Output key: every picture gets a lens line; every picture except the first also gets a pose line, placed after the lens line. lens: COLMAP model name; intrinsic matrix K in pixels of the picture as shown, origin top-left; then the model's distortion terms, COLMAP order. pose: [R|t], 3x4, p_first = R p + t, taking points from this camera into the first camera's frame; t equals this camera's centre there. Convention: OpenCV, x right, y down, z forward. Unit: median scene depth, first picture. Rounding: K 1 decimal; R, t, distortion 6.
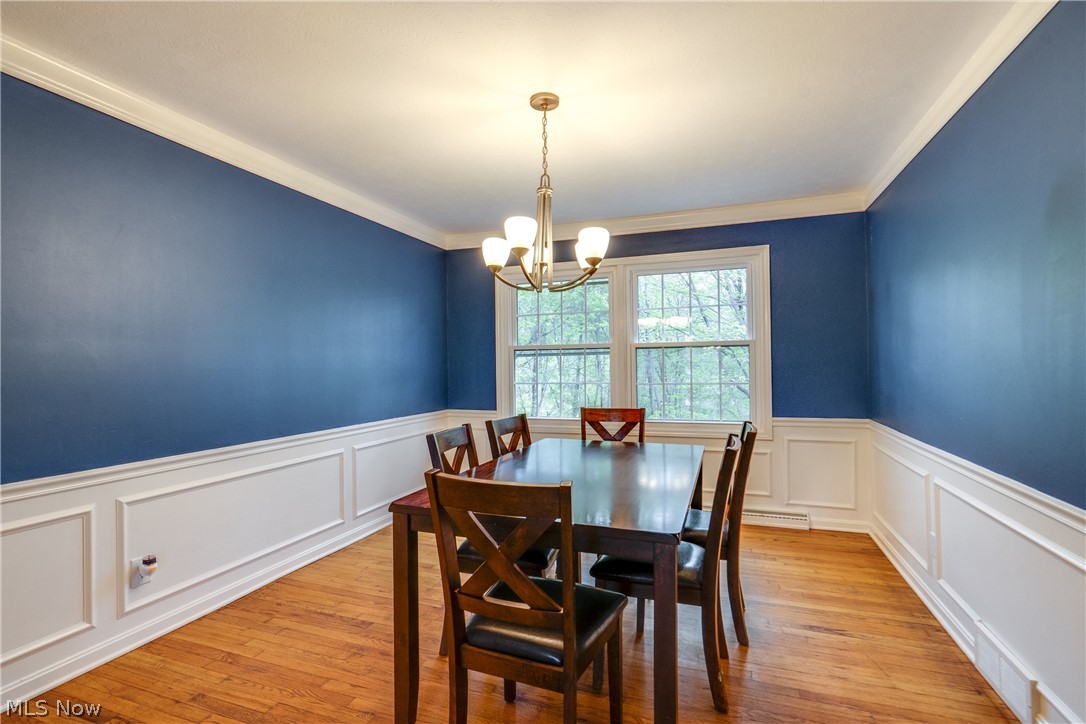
lens RADIAL K [[490.6, 0, 538.9], [0, 490.6, 356.3], [0, 0, 1]] dist [-0.002883, 0.000567]
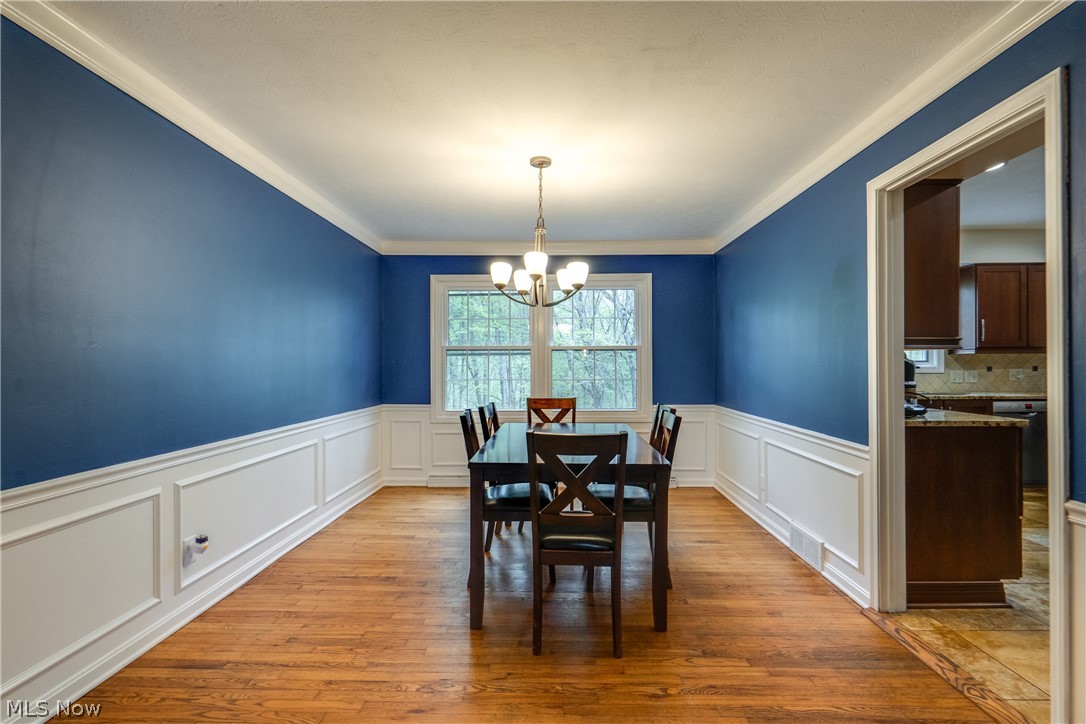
lens RADIAL K [[502.6, 0, 545.1], [0, 502.6, 358.6], [0, 0, 1]] dist [-0.002880, 0.000660]
pose [[0.937815, 0.013128, 0.346887, -0.376277], [-0.013643, 0.999906, -0.000956, 0.008522], [-0.346867, -0.003836, 0.937907, -0.233696]]
